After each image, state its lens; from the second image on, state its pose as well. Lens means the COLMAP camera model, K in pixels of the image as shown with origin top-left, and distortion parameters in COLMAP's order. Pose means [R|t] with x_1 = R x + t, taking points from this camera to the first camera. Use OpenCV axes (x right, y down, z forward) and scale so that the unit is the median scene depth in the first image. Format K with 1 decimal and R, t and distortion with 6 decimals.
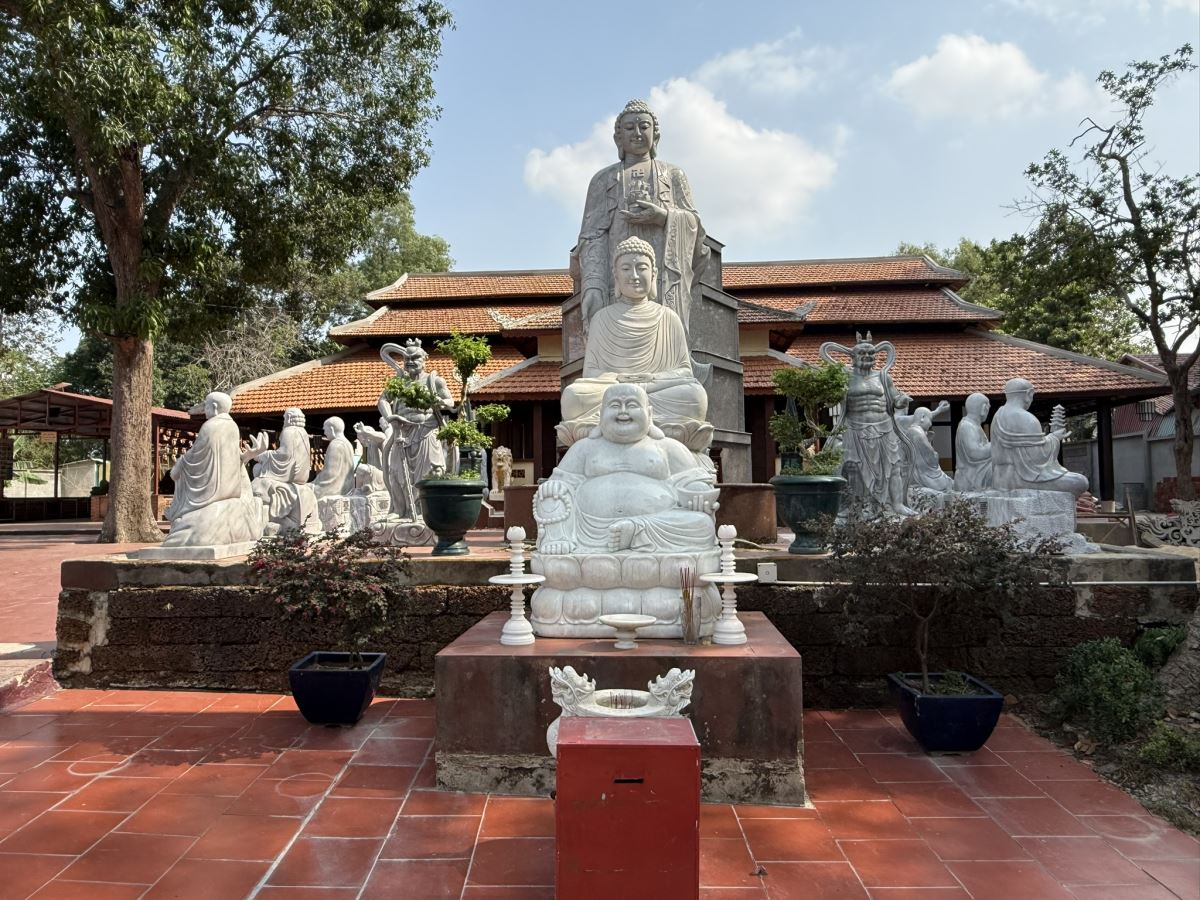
lens RADIAL K [[867.4, 0, 595.8], [0, 867.4, 449.8], [0, 0, 1]] dist [0.035058, -0.065108]
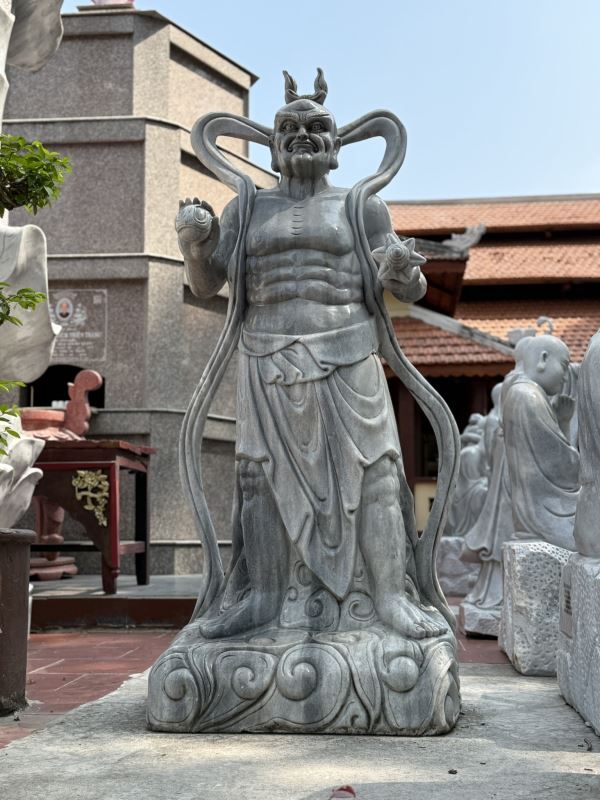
lens RADIAL K [[1086.3, 0, 301.5], [0, 1086.3, 400.5], [0, 0, 1]] dist [0.151084, 0.000000]
pose [[0.999903, 0.013476, -0.003422, 0.130956], [-0.013694, 0.997132, -0.074439, 0.009306], [0.002409, 0.074479, 0.997220, 0.249331]]
